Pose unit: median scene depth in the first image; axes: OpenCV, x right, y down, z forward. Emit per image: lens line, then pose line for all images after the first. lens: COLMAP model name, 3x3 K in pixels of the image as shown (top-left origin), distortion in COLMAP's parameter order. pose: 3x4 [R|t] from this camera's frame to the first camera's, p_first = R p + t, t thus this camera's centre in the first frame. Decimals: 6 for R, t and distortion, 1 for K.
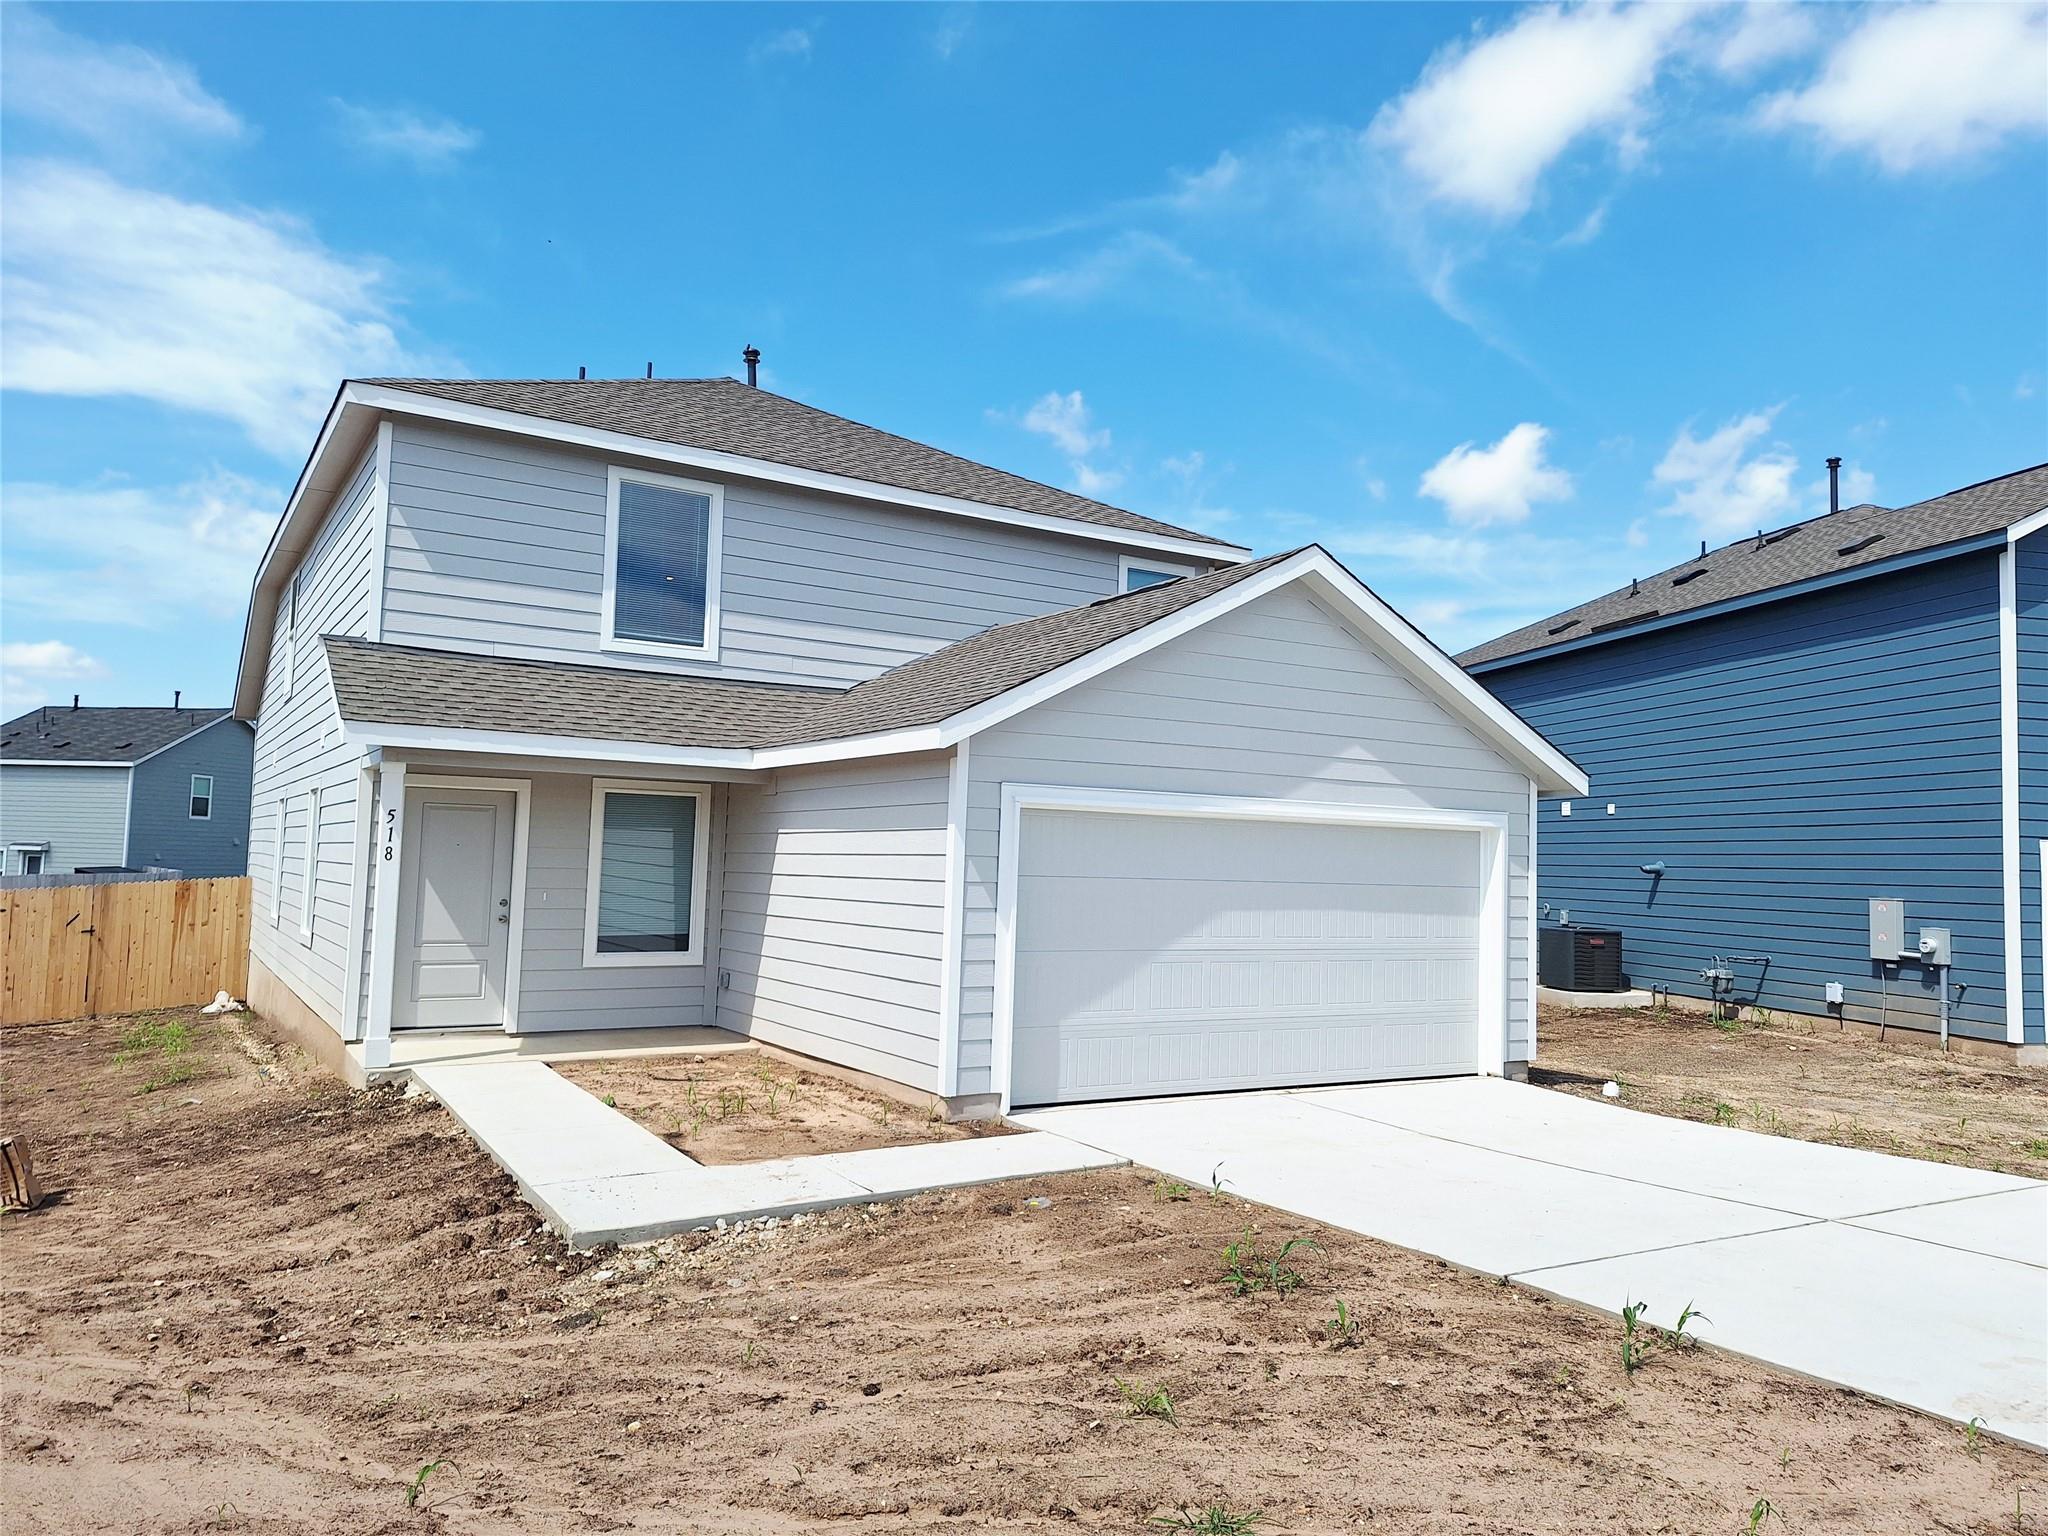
lens RADIAL K [[1392.7, 0, 1022.6], [0, 1392.7, 772.9], [0, 0, 1]] dist [0.026694, -0.015077]
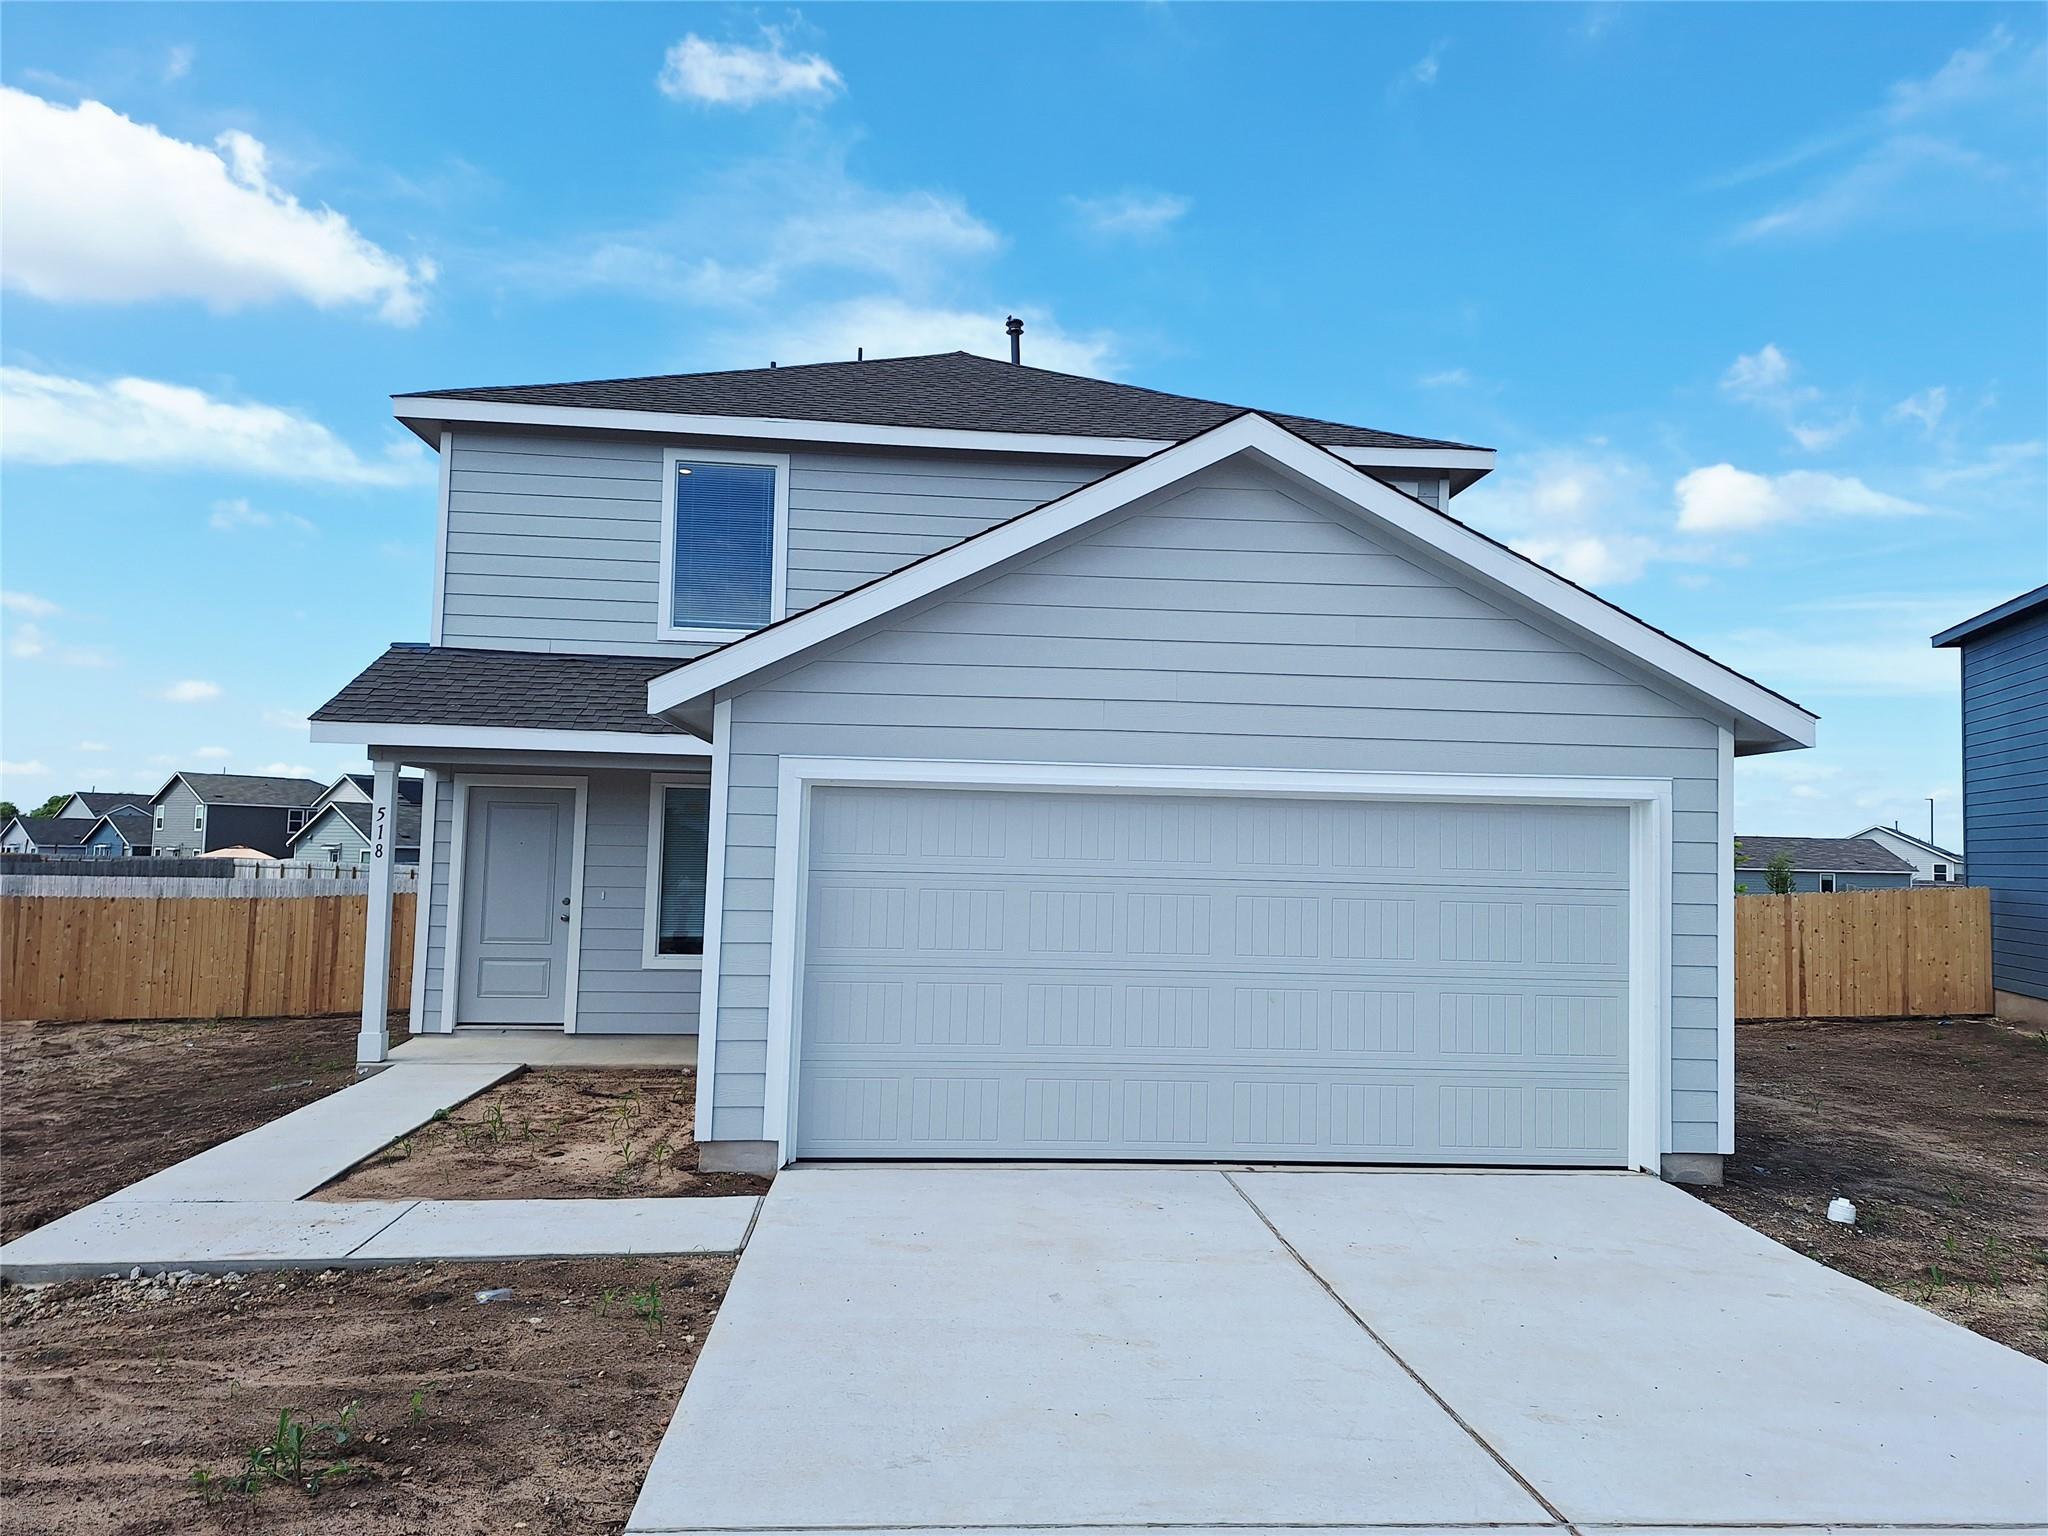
lens RADIAL K [[1392.7, 0, 1030.2], [0, 1392.7, 759.2], [0, 0, 1]] dist [0.026694, -0.015077]
pose [[0.891454, -0.040221, -0.451322, 0.370211], [0.032481, 0.999162, -0.024886, 0.027670], [0.451945, 0.007525, 0.892014, 0.267411]]
